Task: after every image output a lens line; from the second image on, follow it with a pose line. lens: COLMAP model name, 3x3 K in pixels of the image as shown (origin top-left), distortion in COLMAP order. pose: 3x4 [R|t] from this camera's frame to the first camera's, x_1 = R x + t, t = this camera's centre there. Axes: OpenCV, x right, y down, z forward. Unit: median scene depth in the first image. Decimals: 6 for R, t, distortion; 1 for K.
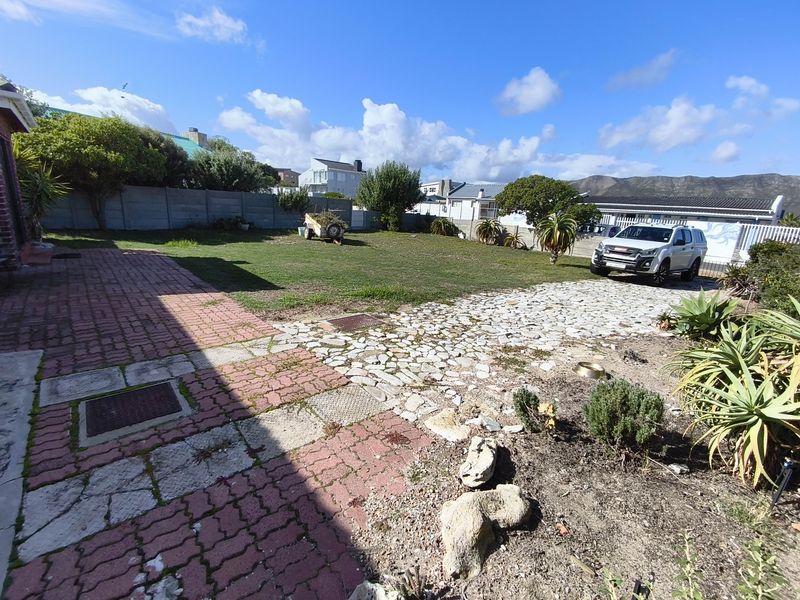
lens RADIAL K [[357.0, 0, 398.5], [0, 357.0, 304.2], [0, 0, 1]] dist [0.028883, -0.015489]
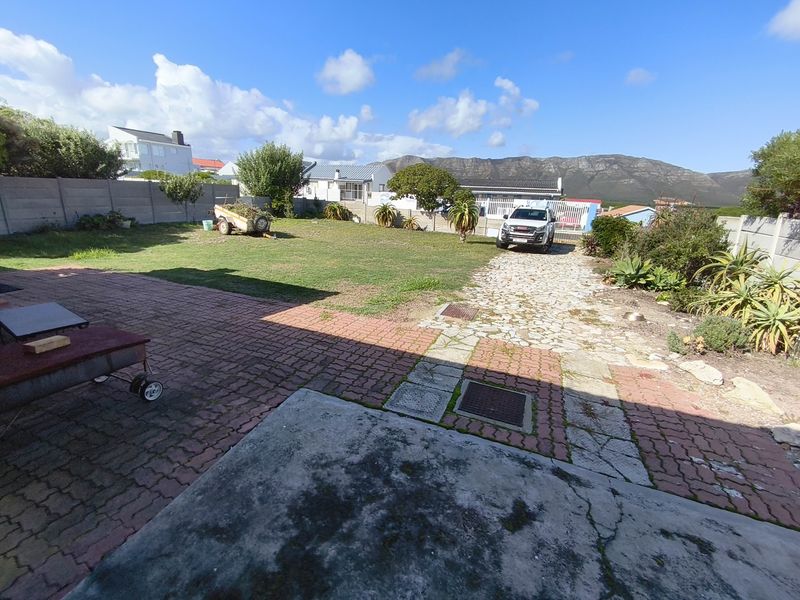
lens RADIAL K [[357.0, 0, 400.8], [0, 357.0, 298.6], [0, 0, 1]] dist [0.028883, -0.015489]
pose [[0.894730, -0.143817, 0.422817, -0.192470], [0.125055, 0.989537, 0.071951, -0.025112], [-0.428741, -0.011501, 0.903354, 0.005010]]
